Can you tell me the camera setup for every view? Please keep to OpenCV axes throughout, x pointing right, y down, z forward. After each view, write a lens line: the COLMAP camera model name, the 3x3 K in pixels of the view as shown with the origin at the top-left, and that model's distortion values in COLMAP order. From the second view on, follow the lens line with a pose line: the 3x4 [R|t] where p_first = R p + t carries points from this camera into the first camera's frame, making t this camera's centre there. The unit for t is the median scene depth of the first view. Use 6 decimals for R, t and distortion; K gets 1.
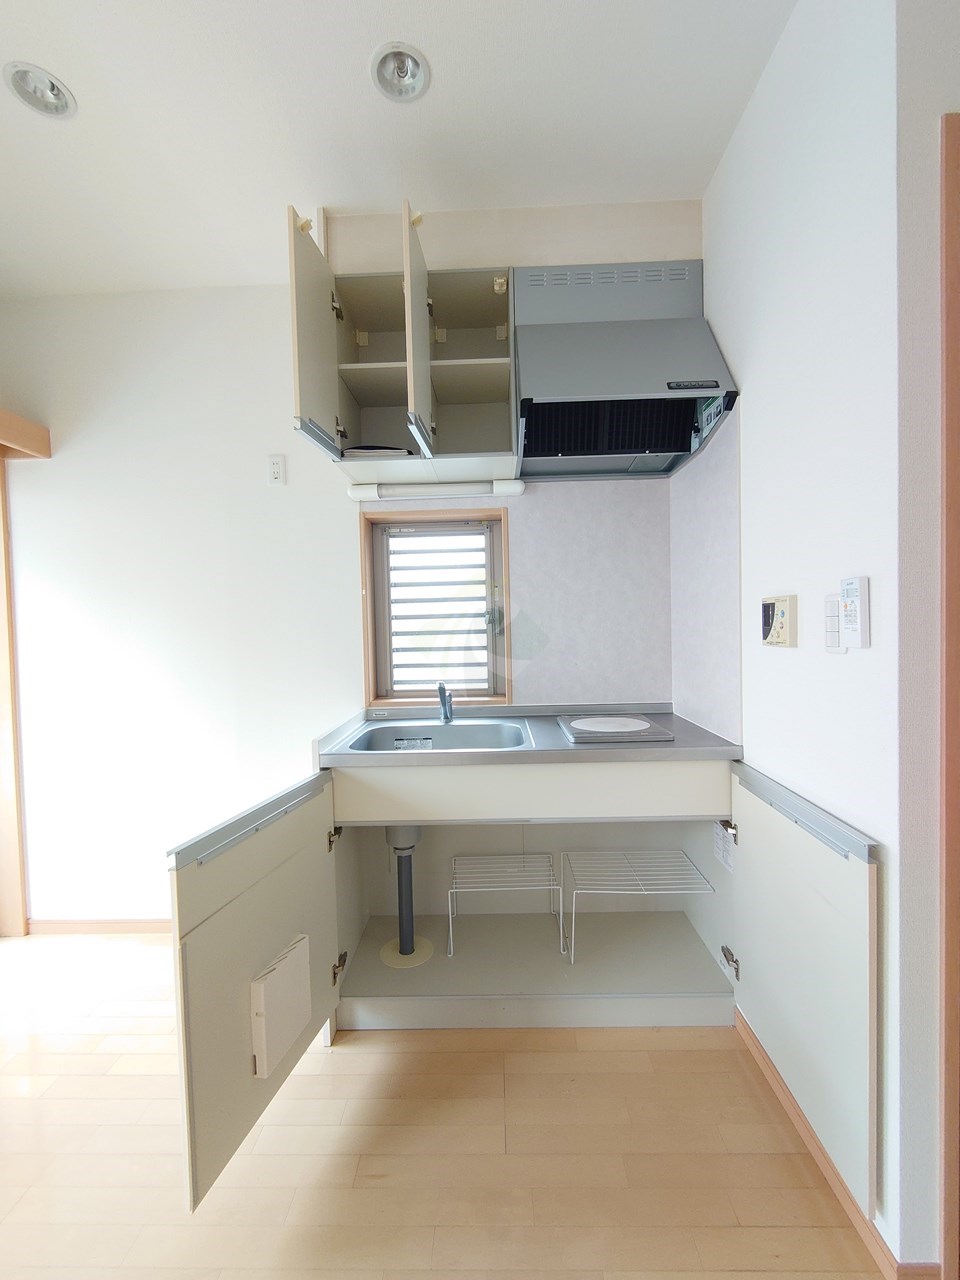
lens RADIAL K [[550.1, 0, 478.9], [0, 550.1, 644.7], [0, 0, 1]] dist [-0.002413, -0.000515]
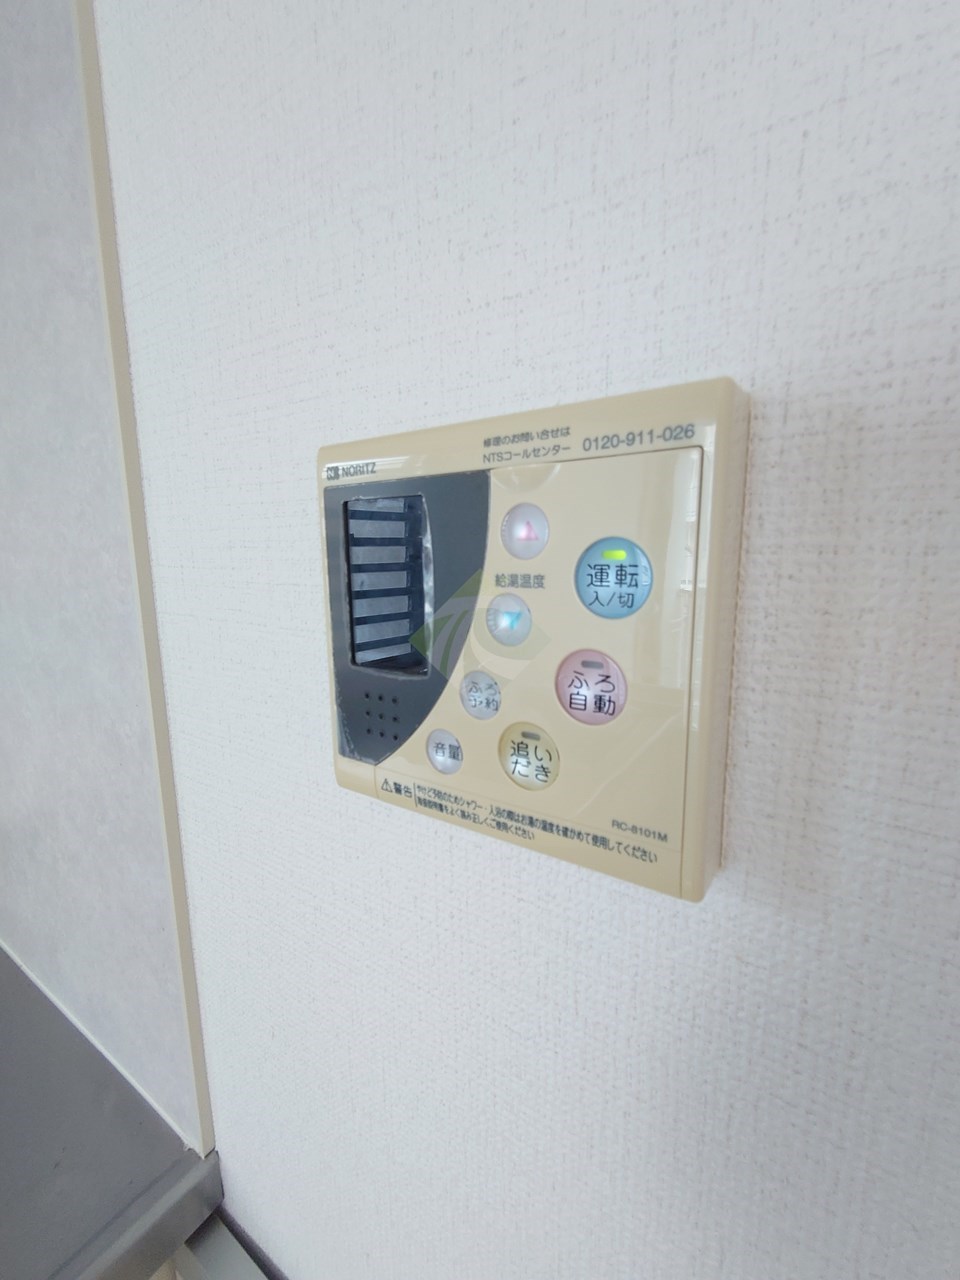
lens RADIAL K [[550.1, 0, 482.0], [0, 550.1, 644.2], [0, 0, 1]] dist [-0.002413, -0.000515]
pose [[0.523622, -0.117314, 0.843835, 0.275019], [0.029108, 0.992359, 0.119900, -0.034642], [-0.851453, -0.038220, 0.523036, 0.588174]]
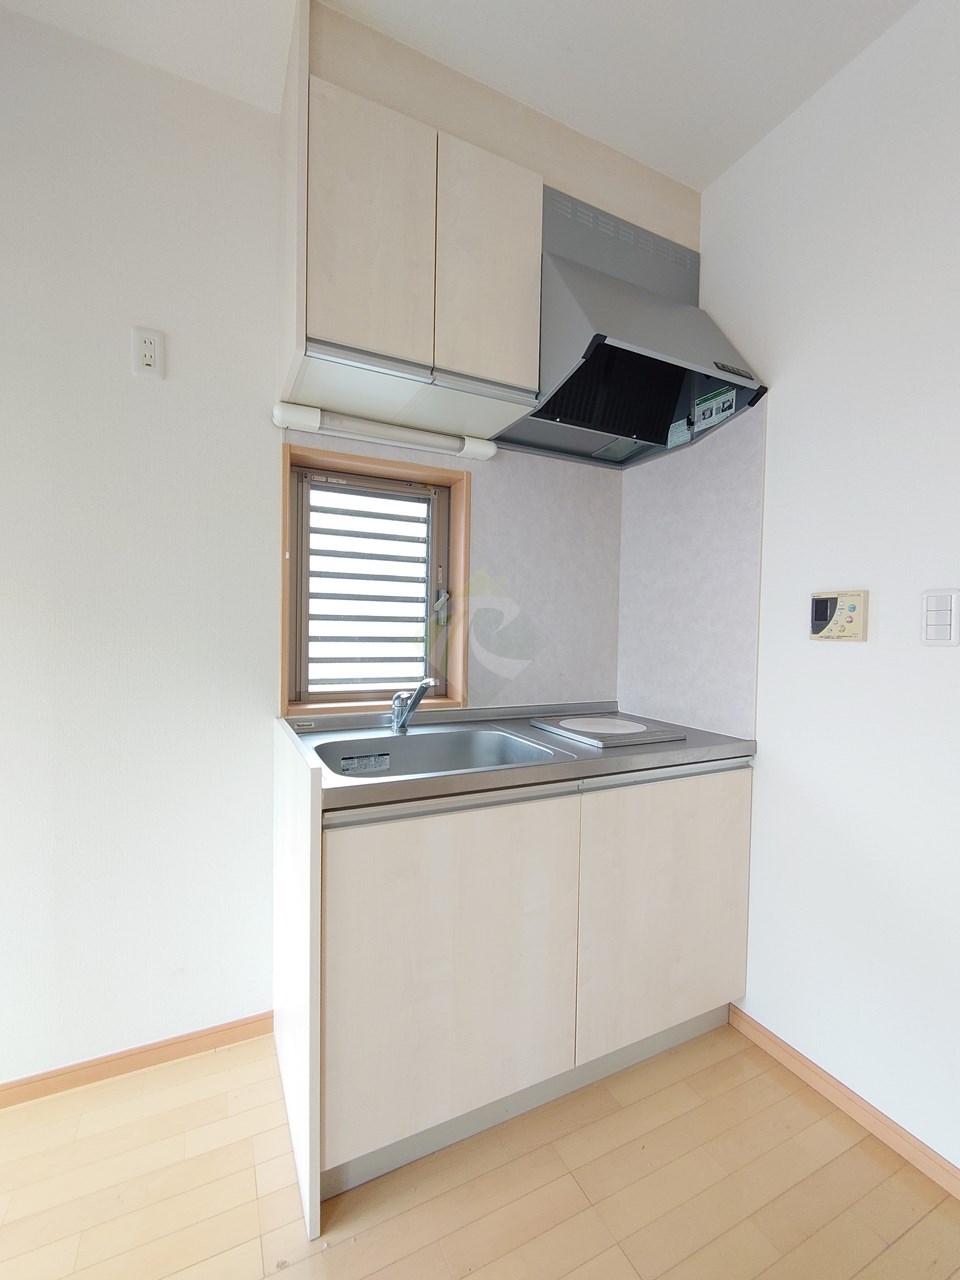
lens RADIAL K [[550.1, 0, 479.8], [0, 550.1, 647.2], [0, 0, 1]] dist [-0.002413, -0.000515]
pose [[0.883176, 0.024341, 0.468411, -0.327626], [-0.022232, 0.999703, -0.010032, 0.025595], [-0.468515, -0.001553, 0.883454, 0.255651]]
